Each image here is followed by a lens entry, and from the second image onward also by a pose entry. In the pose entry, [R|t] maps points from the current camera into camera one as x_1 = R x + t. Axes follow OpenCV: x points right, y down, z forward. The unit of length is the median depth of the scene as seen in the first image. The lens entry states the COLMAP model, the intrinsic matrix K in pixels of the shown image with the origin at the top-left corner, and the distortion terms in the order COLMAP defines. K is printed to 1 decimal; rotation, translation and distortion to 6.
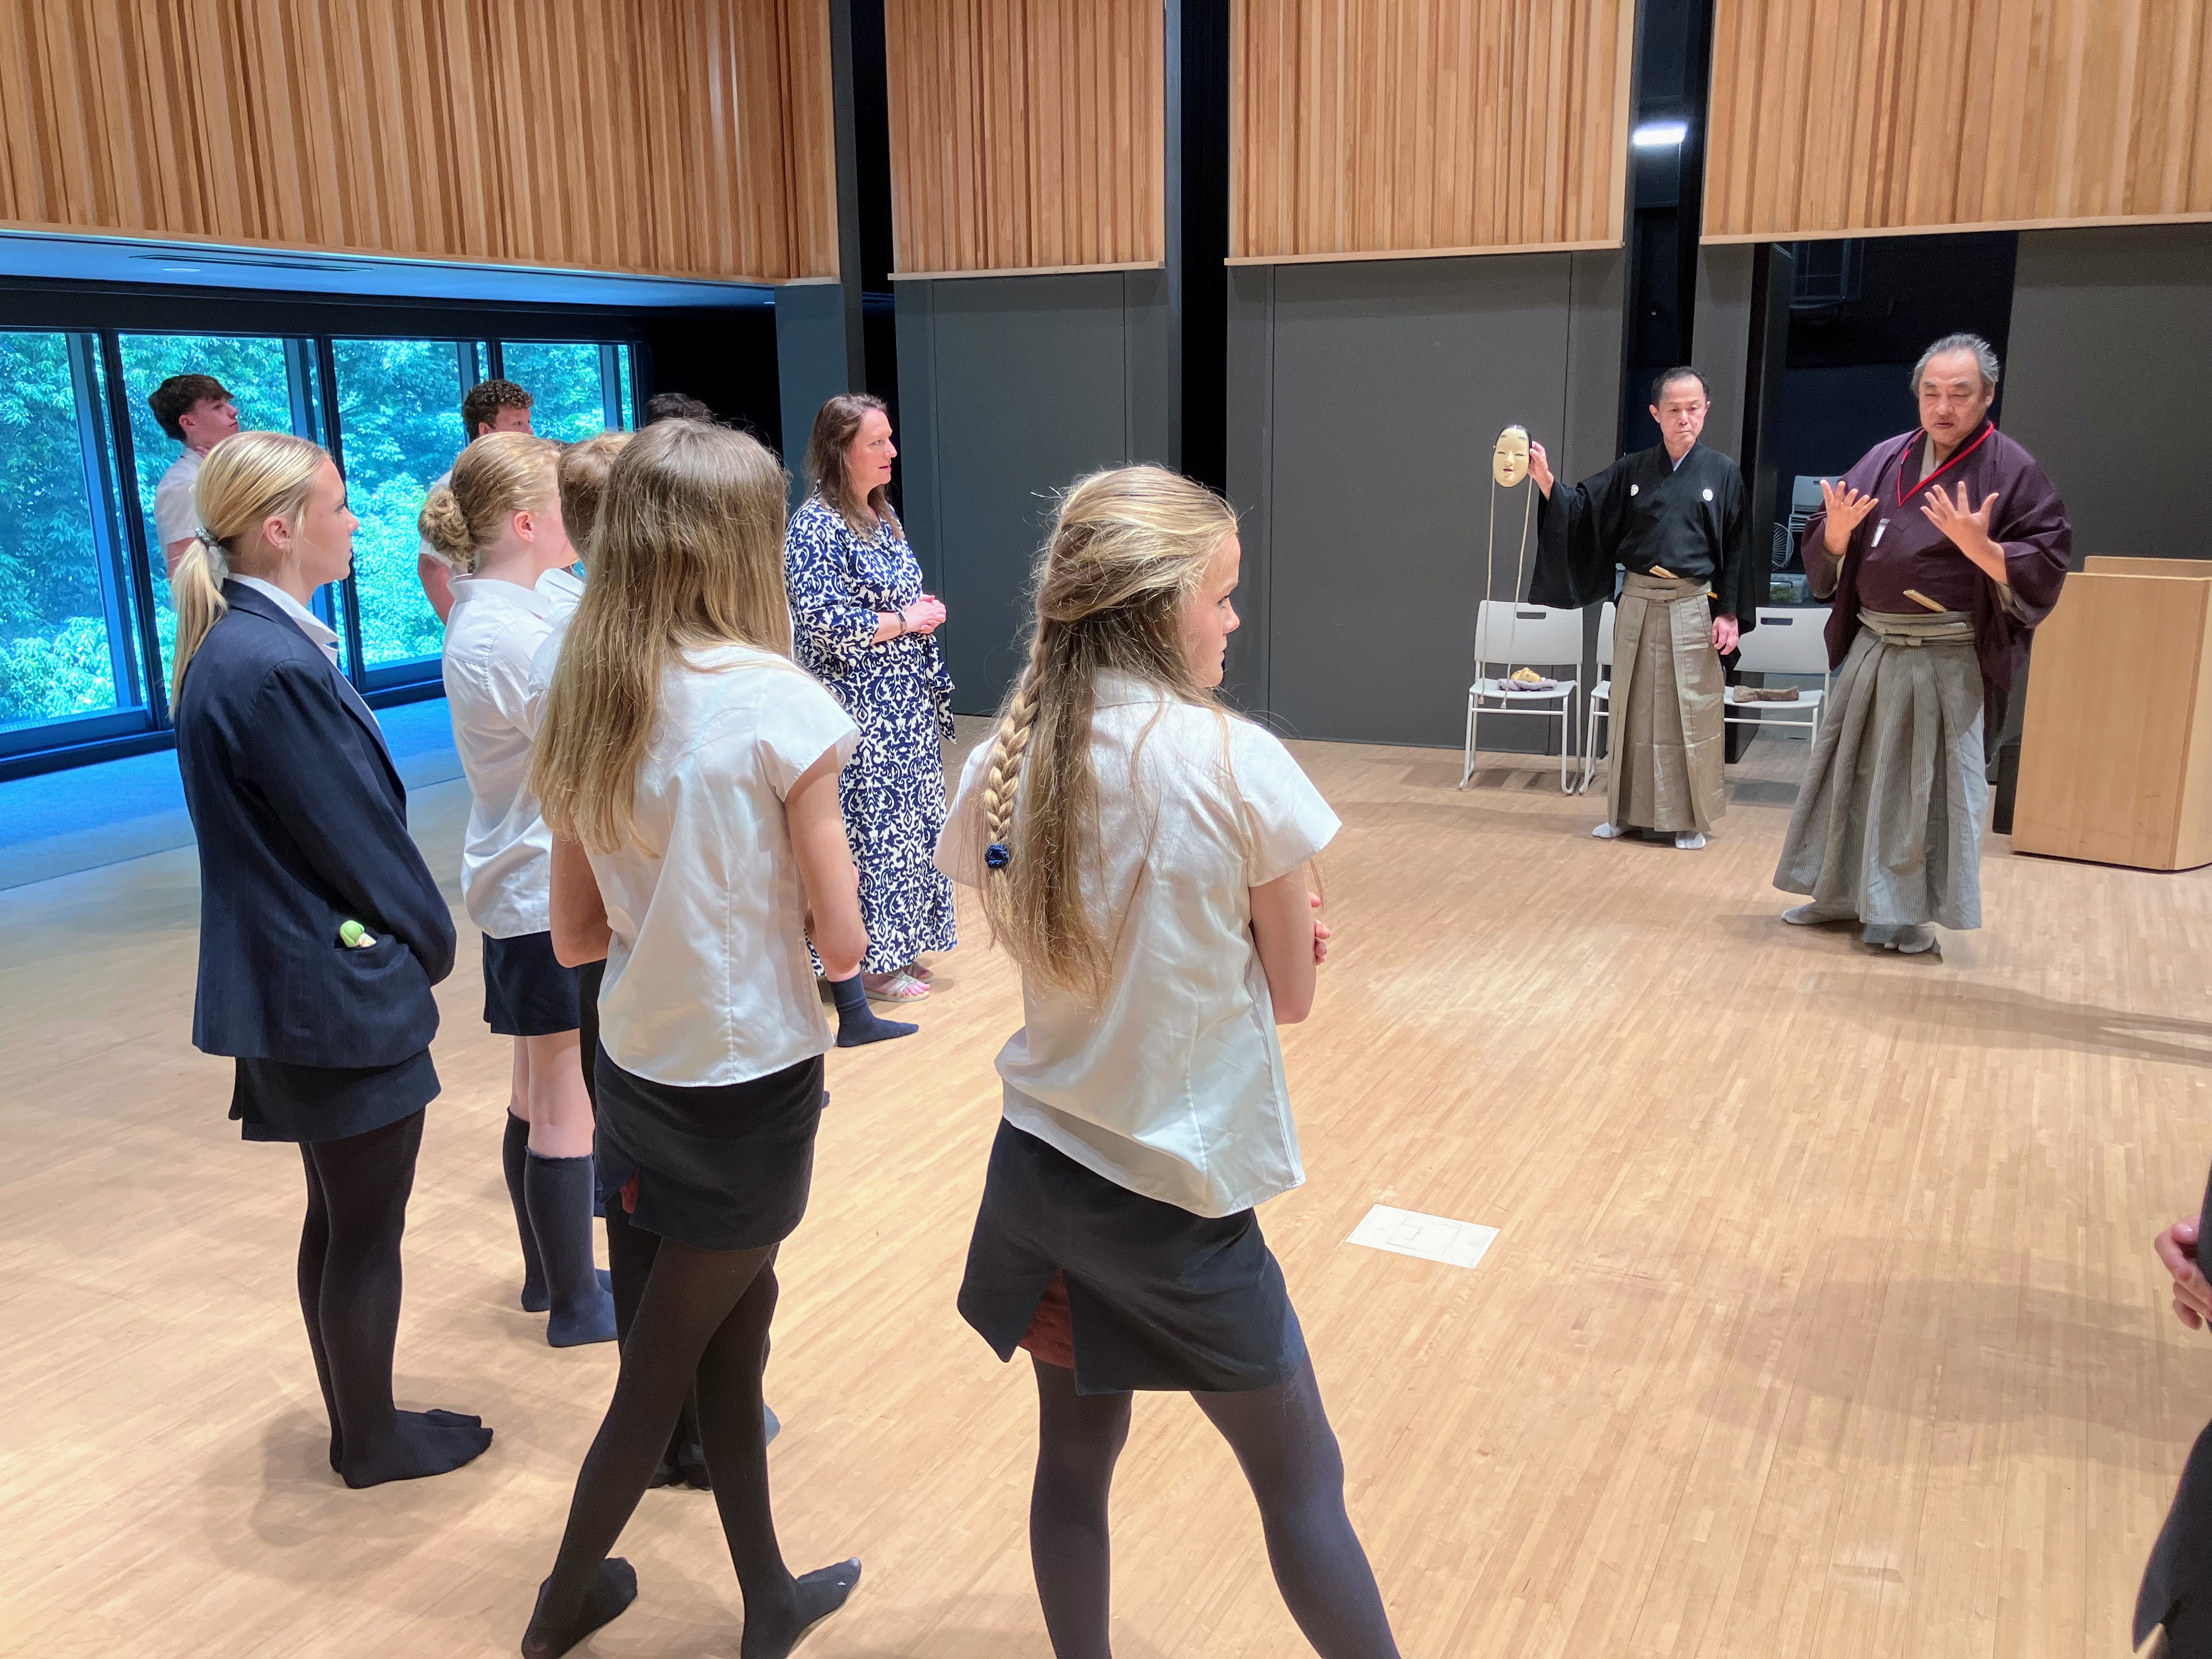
lens RADIAL K [[1865.9, 0, 1069.3], [0, 1865.9, 795.8], [0, 0, 1]] dist [-0.000934, -0.015524]
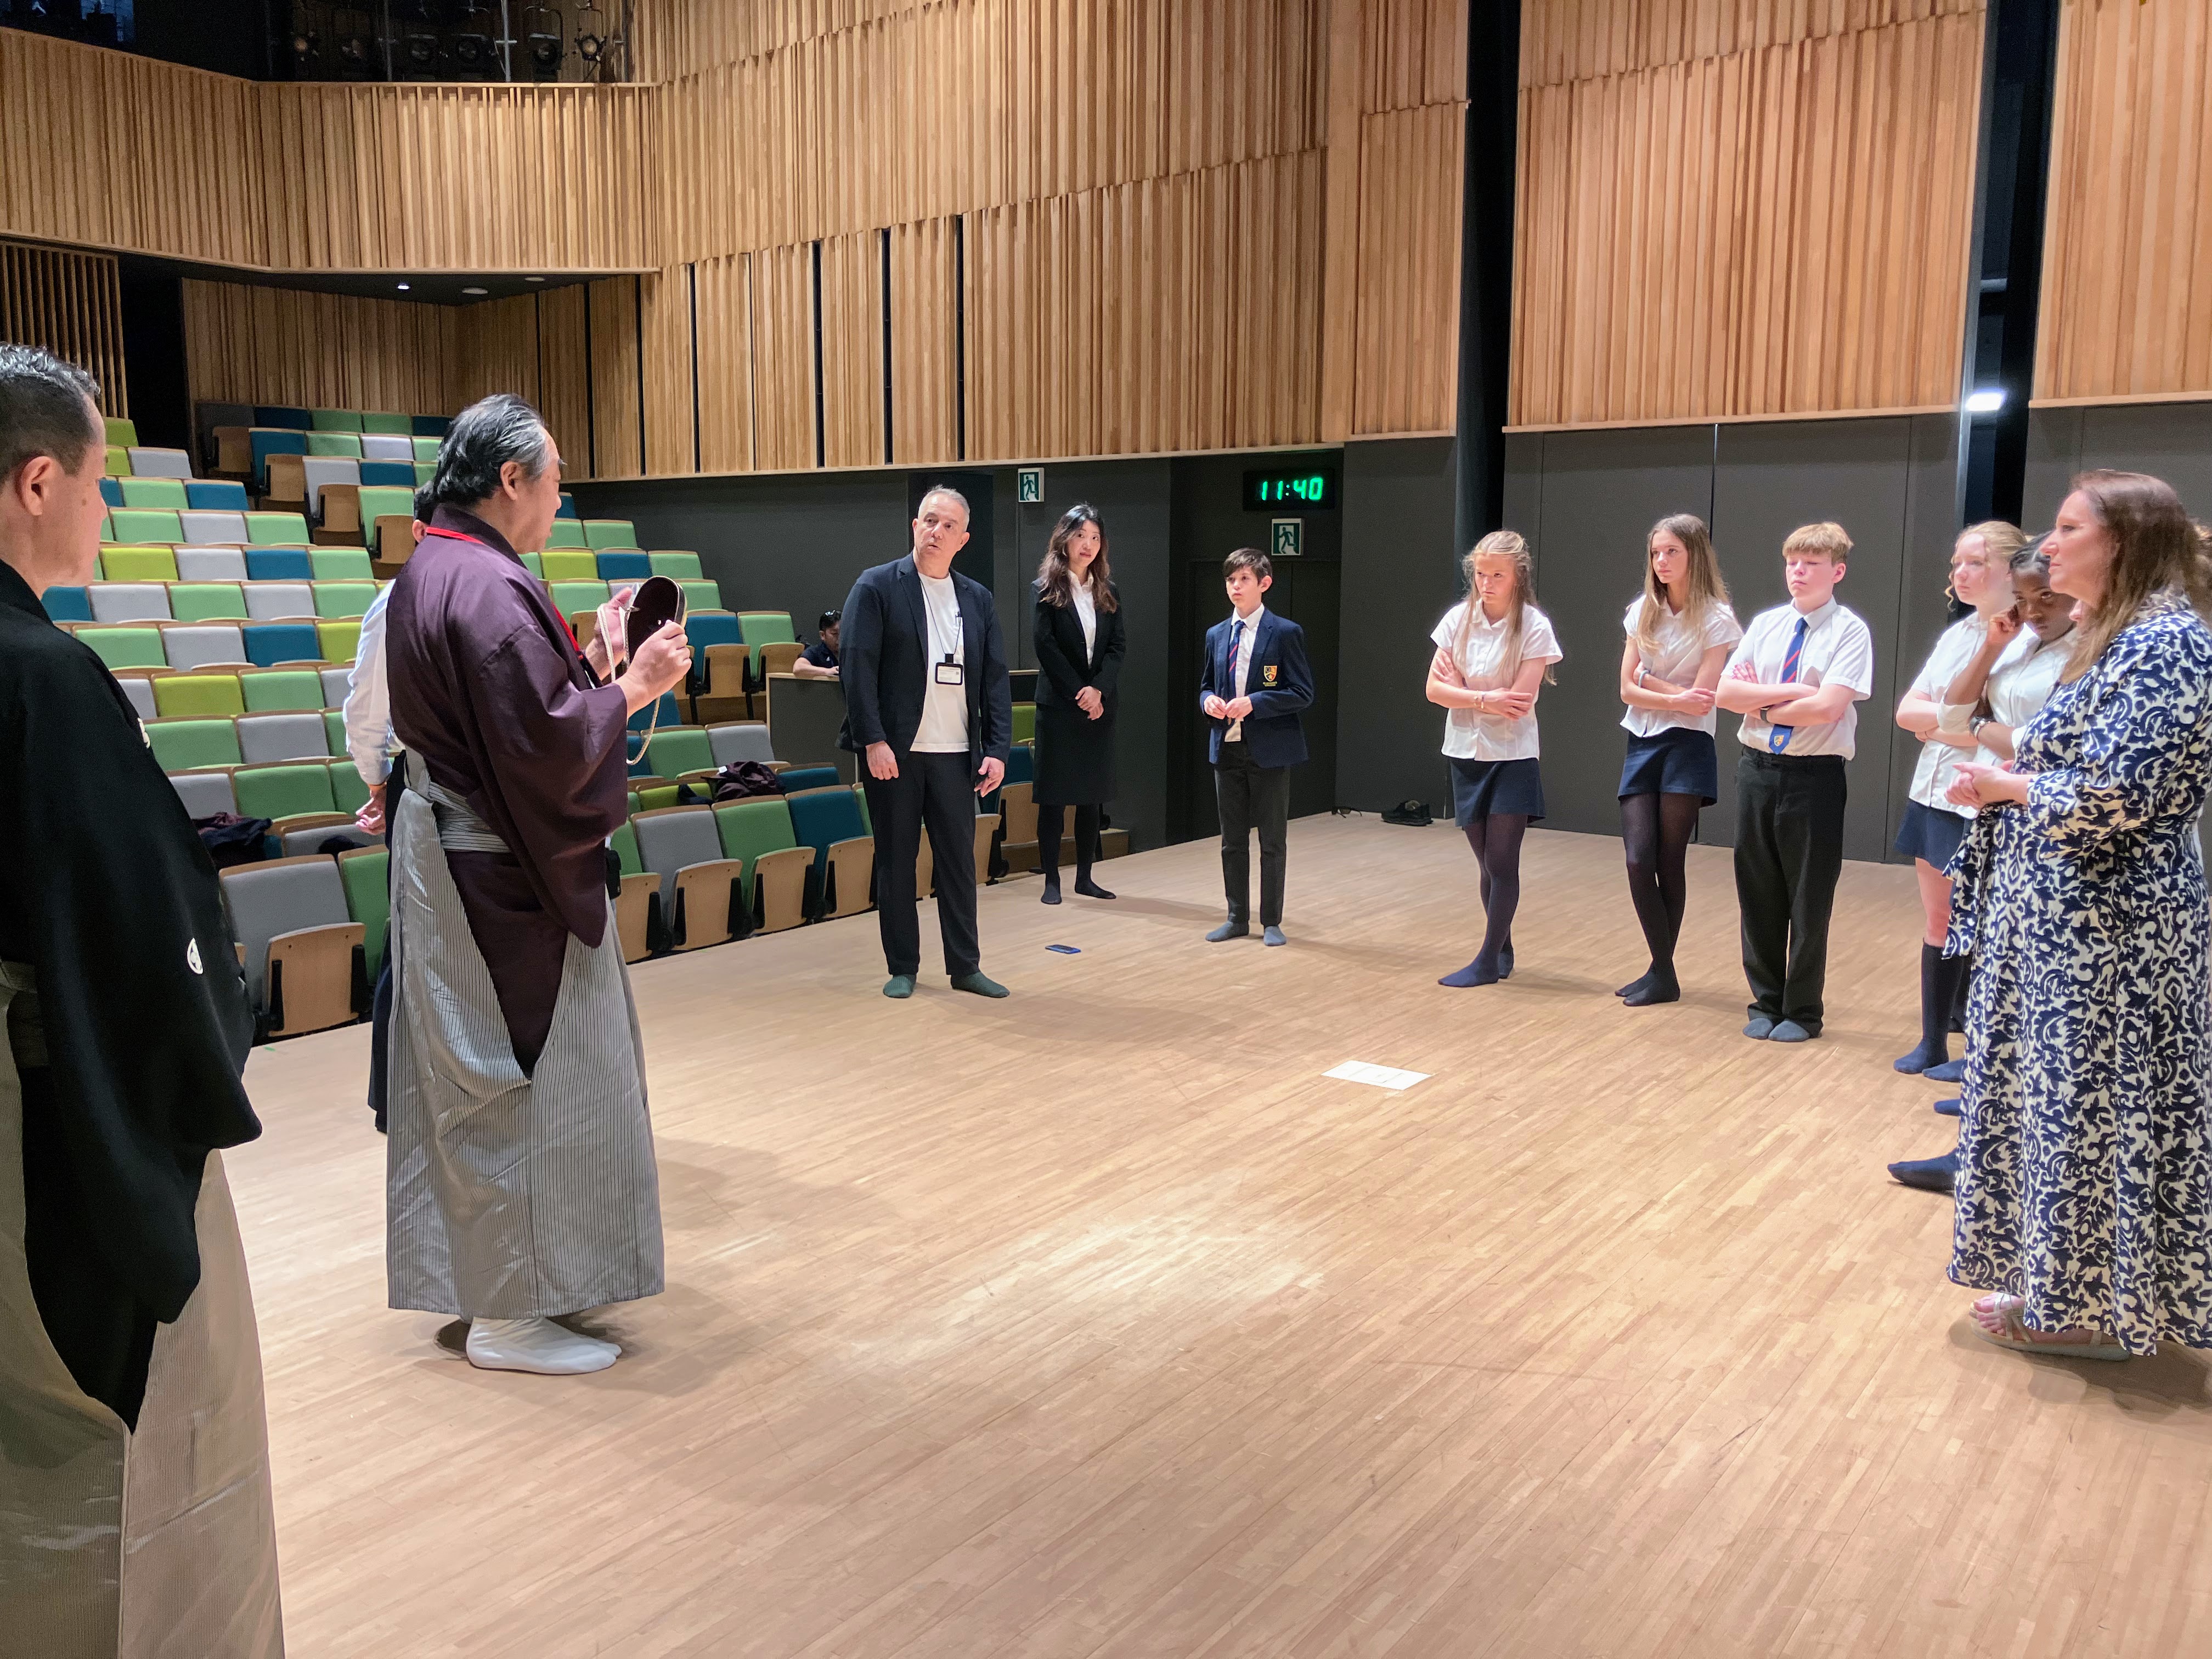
lens RADIAL K [[1865.9, 0, 1069.3], [0, 1865.9, 795.8], [0, 0, 1]] dist [-0.000934, -0.015524]
pose [[-0.990030, -0.000857, 0.140851, 0.157856], [0.045451, 0.944546, 0.325219, -0.326676], [-0.133319, 0.328378, -0.935090, 1.660855]]
